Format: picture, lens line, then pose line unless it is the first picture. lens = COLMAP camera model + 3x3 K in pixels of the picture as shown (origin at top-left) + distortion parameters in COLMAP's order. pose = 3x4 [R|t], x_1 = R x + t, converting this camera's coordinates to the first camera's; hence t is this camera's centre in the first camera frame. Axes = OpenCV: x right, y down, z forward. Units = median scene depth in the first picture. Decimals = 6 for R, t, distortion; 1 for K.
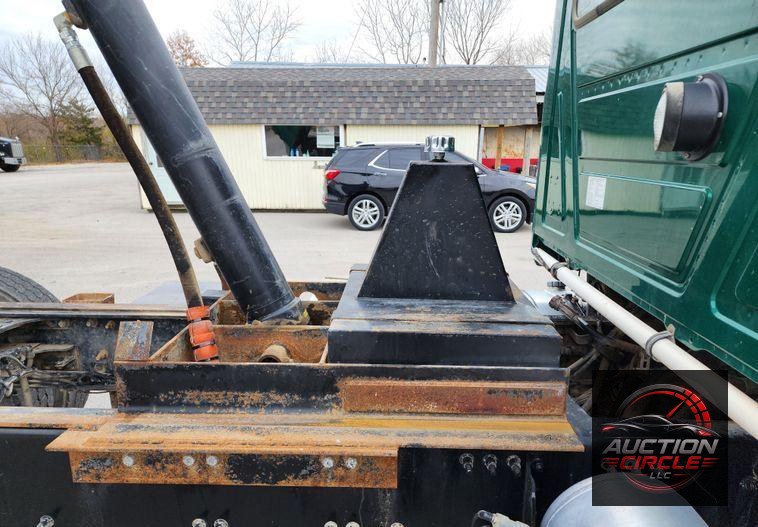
lens RADIAL K [[506.8, 0, 377.5], [0, 506.8, 283.6], [0, 0, 1]] dist [0.058798, -0.052791]
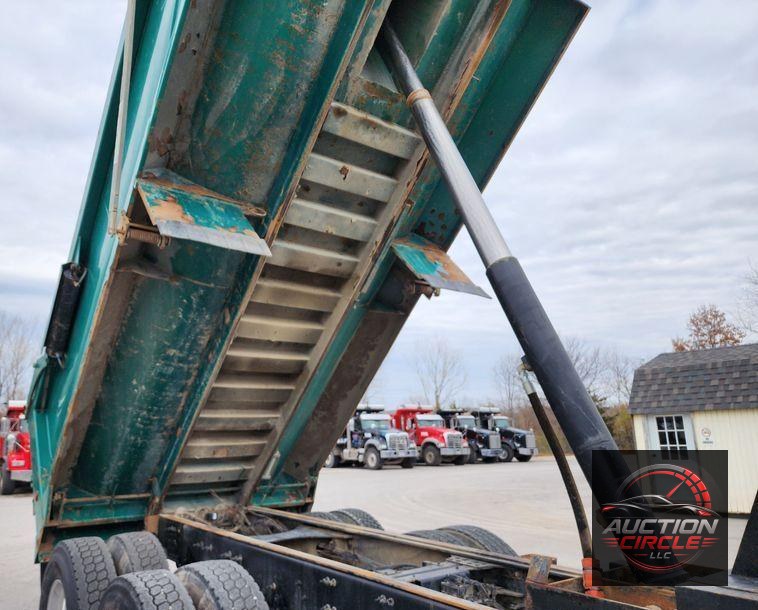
lens RADIAL K [[578.7, 0, 320.1], [0, 578.7, 327.8], [0, 0, 1]] dist [0.096800, -0.113722]
pose [[0.589862, -0.158822, -0.791731, 0.067570], [-0.196245, 0.922877, -0.331339, 0.016892], [0.783294, 0.350818, 0.513202, -0.068850]]
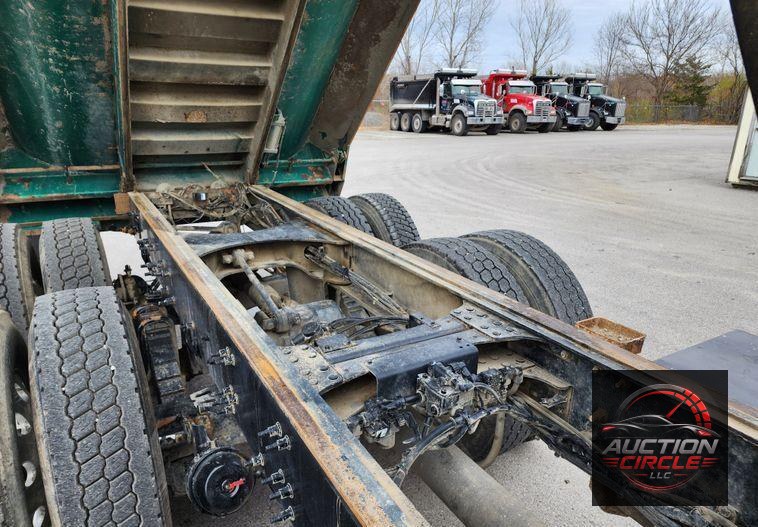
lens RADIAL K [[506.8, 0, 377.5], [0, 506.8, 283.6], [0, 0, 1]] dist [0.058798, -0.052791]
pose [[0.524265, 0.291428, -0.800135, -0.034382], [-0.234174, 0.952729, 0.193571, -0.017589], [0.818724, 0.085888, 0.567727, 0.062041]]
